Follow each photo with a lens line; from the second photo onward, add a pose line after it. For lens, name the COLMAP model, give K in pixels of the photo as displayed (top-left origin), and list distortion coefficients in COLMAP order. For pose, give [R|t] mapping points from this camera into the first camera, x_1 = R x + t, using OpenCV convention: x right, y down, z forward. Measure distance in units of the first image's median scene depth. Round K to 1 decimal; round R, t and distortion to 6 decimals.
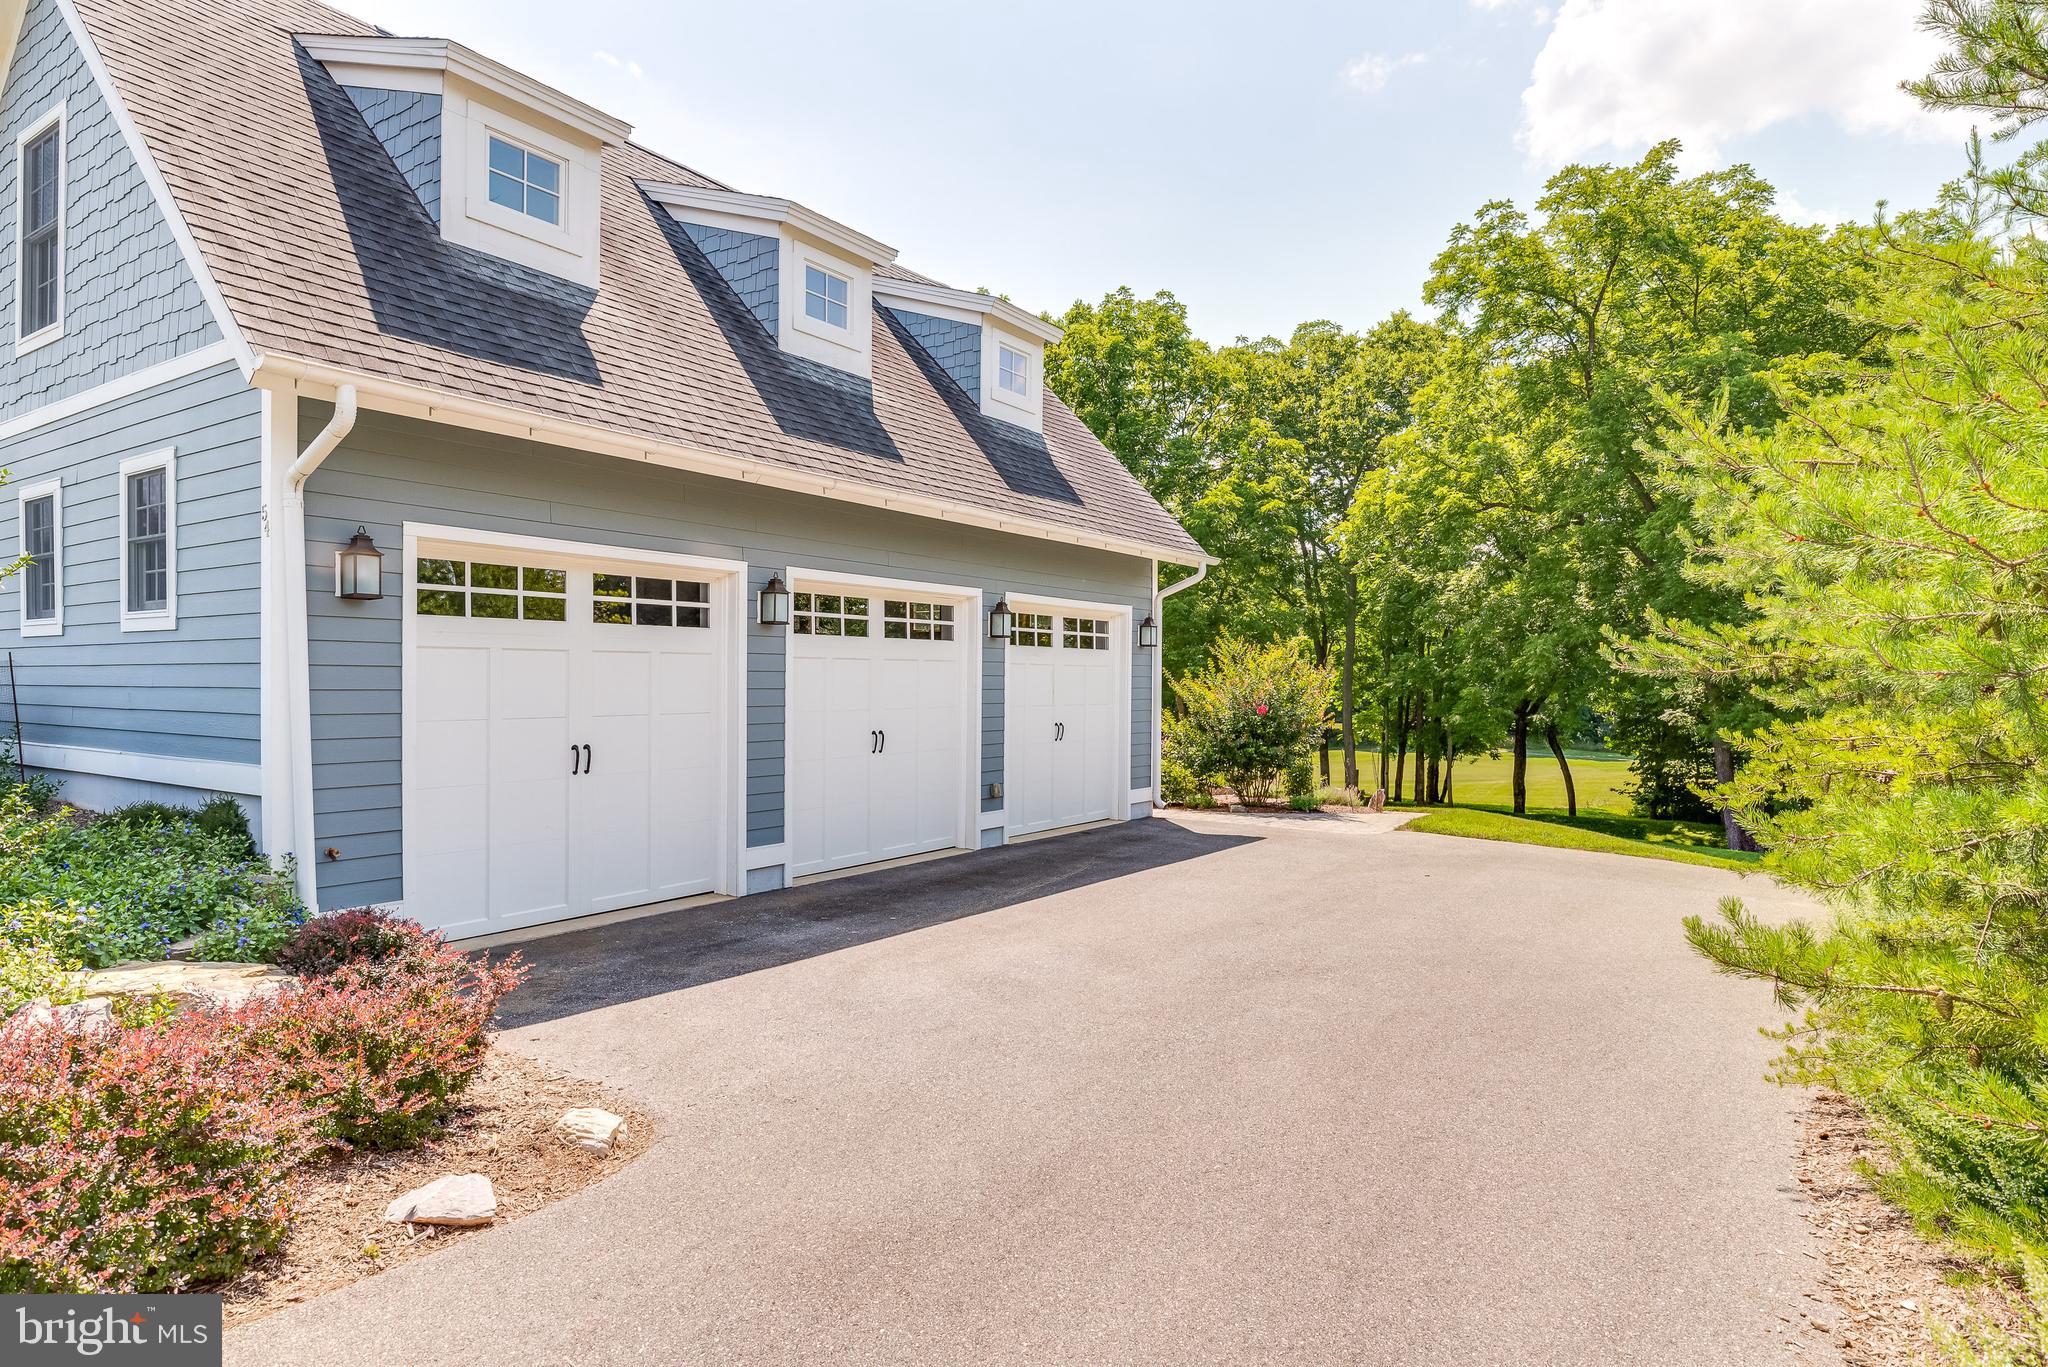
lens RADIAL K [[1125.7, 0, 1033.8], [0, 1125.7, 688.6], [0, 0, 1]] dist [-0.001768, 0.002488]
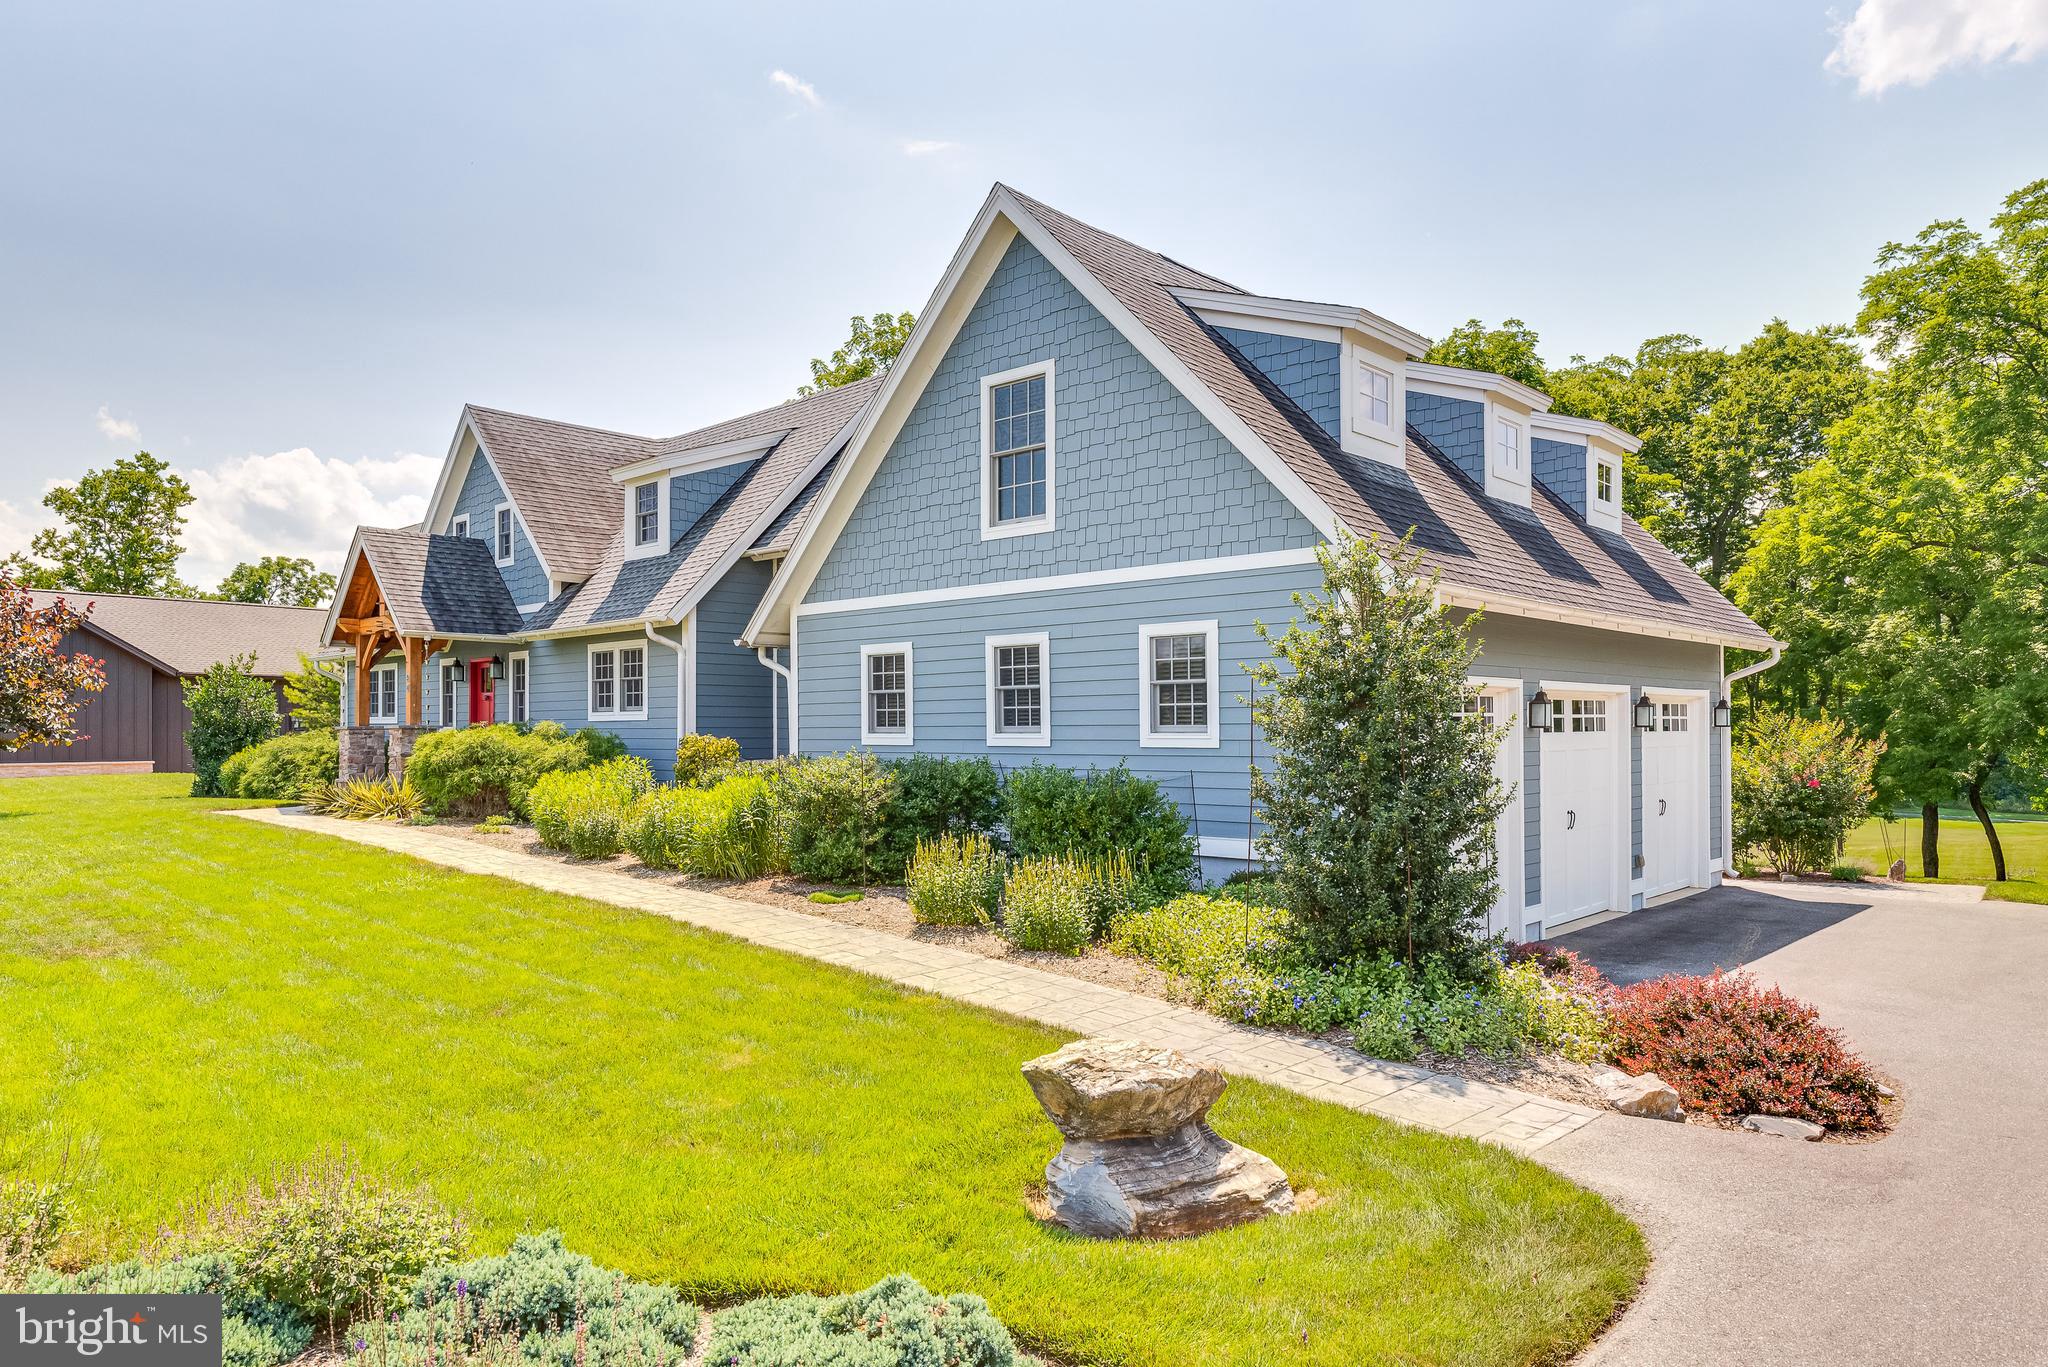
lens RADIAL K [[1285.1, 0, 1014.3], [0, 1285.1, 722.5], [0, 0, 1]] dist [-0.001216, 0.000500]
pose [[0.987836, -0.010538, -0.155144, -0.166881], [0.008942, 0.999900, -0.010978, -0.015121], [0.155244, 0.009457, 0.987831, -0.142408]]
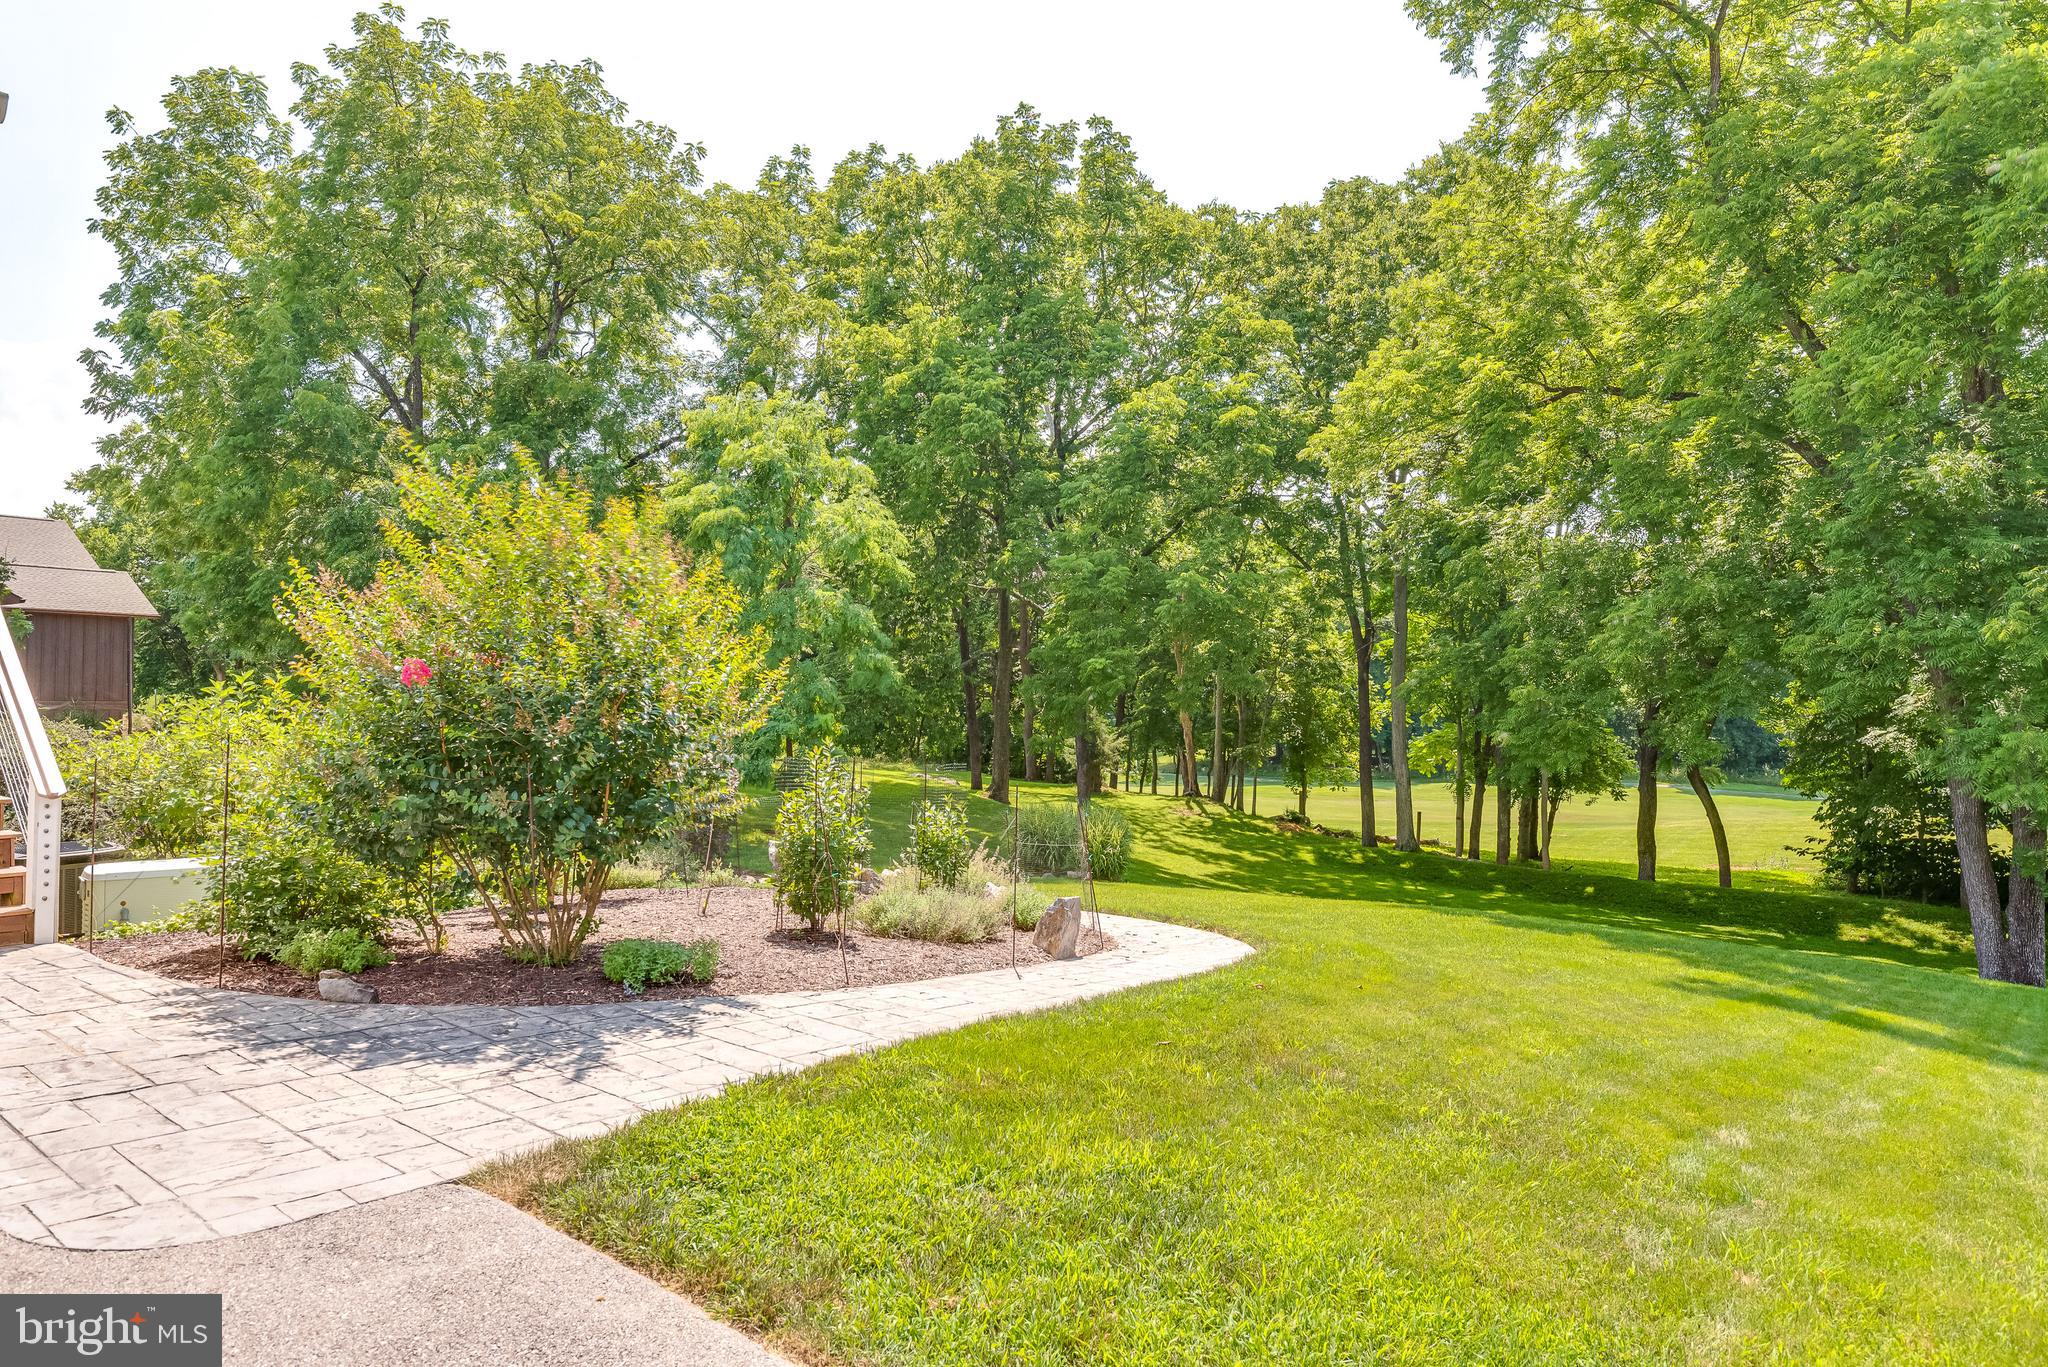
lens RADIAL K [[1228.3, 0, 1027.6], [0, 1228.3, 692.9], [0, 0, 1]] dist [-0.017707, 0.002153]
pose [[0.994394, 0.003647, -0.105671, 0.197958], [-0.004905, 0.999920, -0.011647, 0.011987], [0.105621, 0.012100, 0.994333, 0.323849]]
